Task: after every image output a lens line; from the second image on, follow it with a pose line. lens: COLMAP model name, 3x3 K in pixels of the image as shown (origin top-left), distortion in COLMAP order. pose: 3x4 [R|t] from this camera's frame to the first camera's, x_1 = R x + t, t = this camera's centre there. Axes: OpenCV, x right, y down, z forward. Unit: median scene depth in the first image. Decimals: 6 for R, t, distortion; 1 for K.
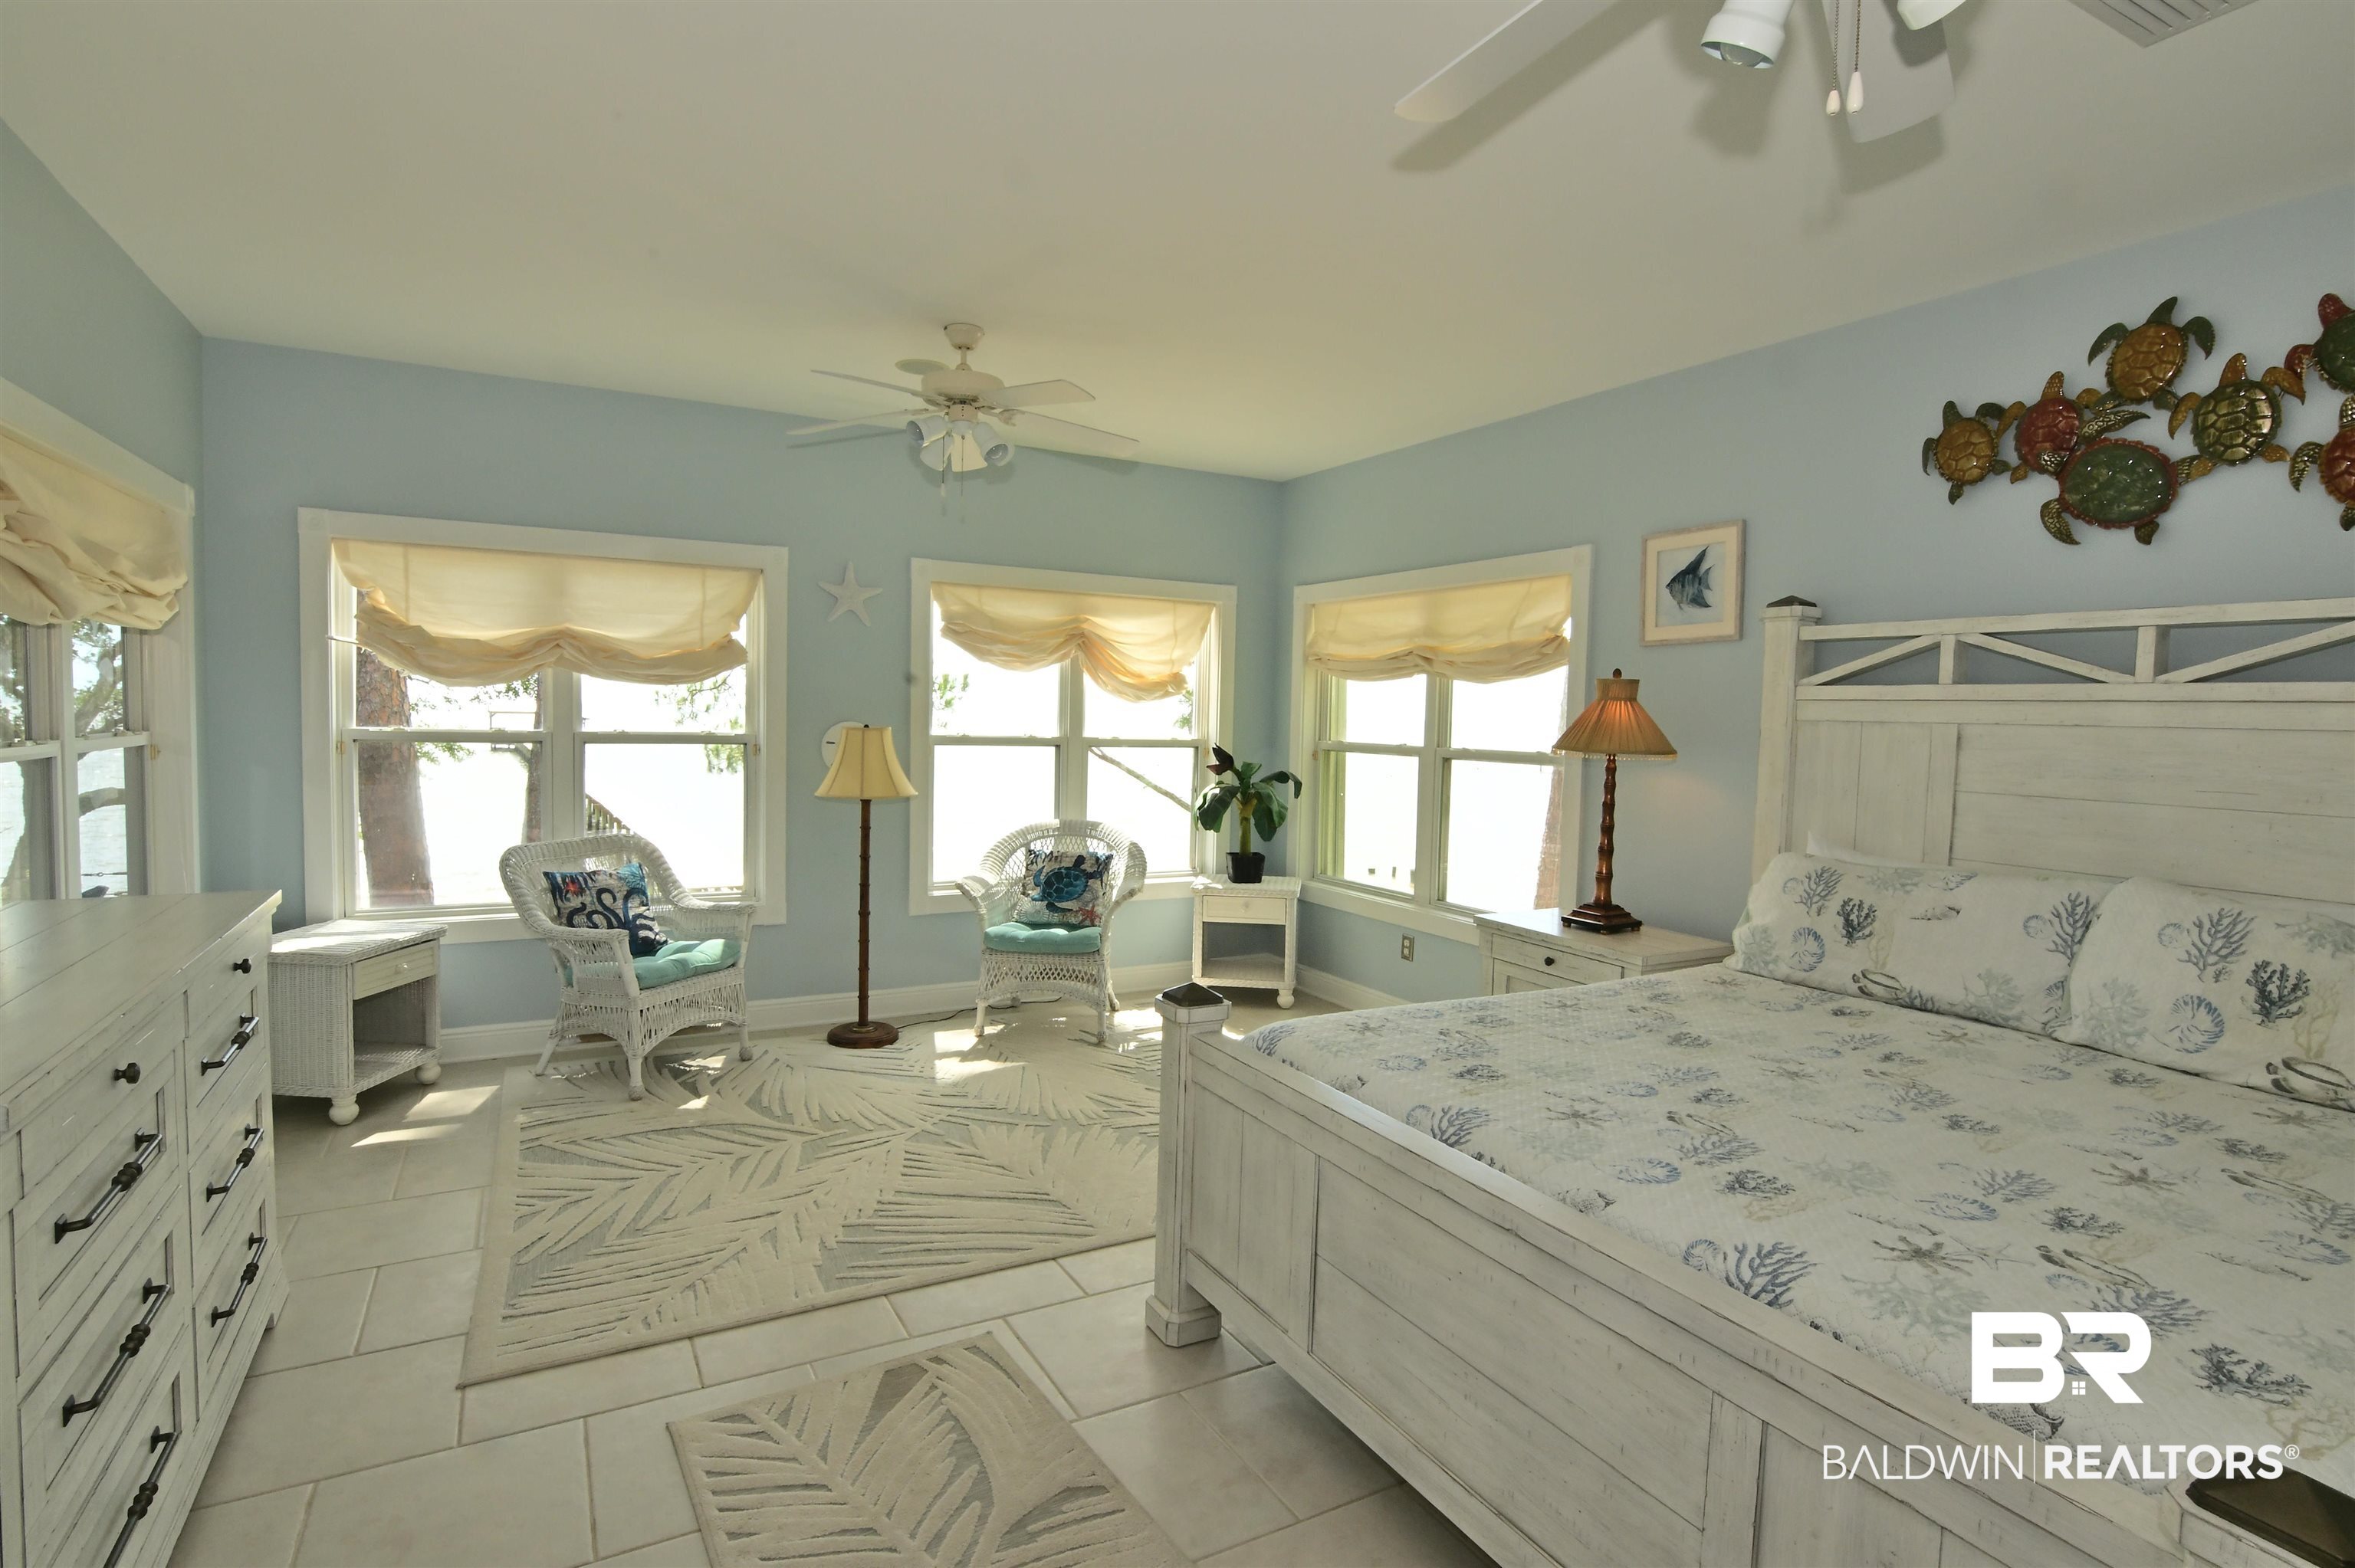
lens RADIAL K [[1155.3, 0, 1160.6], [0, 1155.3, 777.0], [0, 0, 1]] dist [-0.026494, 0.006699]
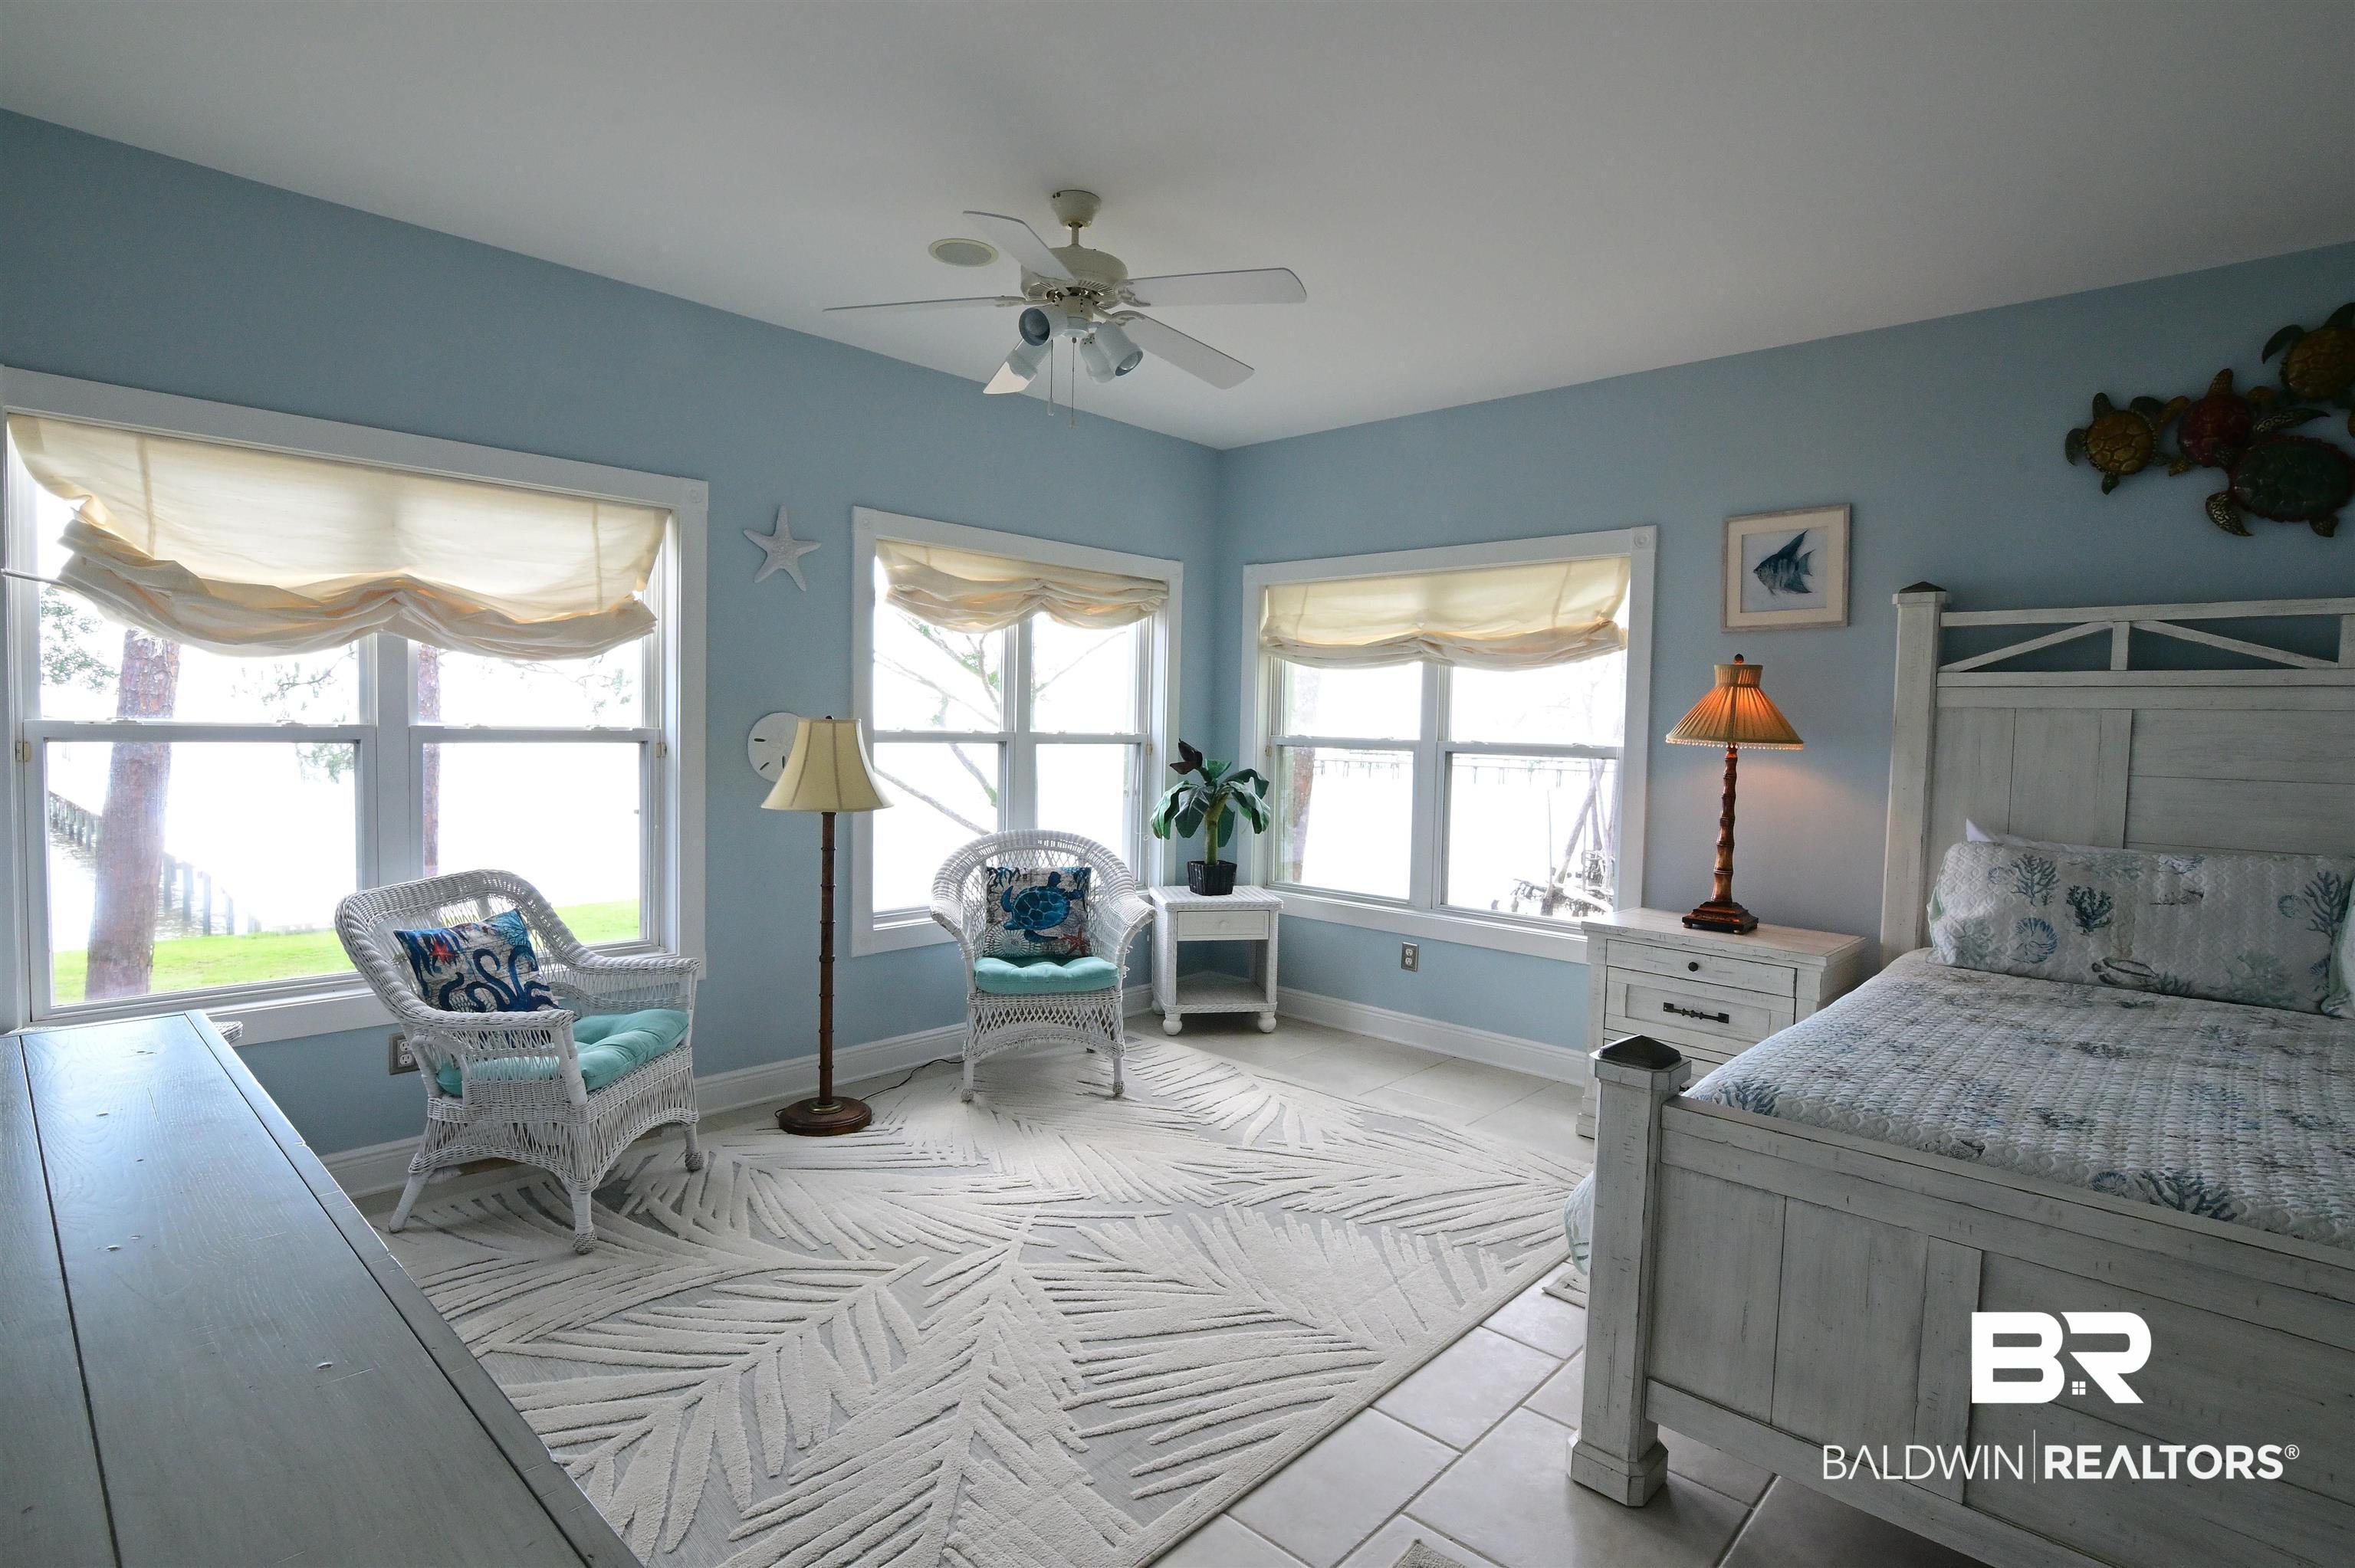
lens RADIAL K [[1155.3, 0, 1167.4], [0, 1155.3, 776.8], [0, 0, 1]] dist [-0.026494, 0.006699]
pose [[0.951542, -0.016820, 0.307059, -0.341369], [0.017126, 0.999852, 0.001697, -0.002221], [-0.307042, 0.003644, 0.951689, 0.238745]]
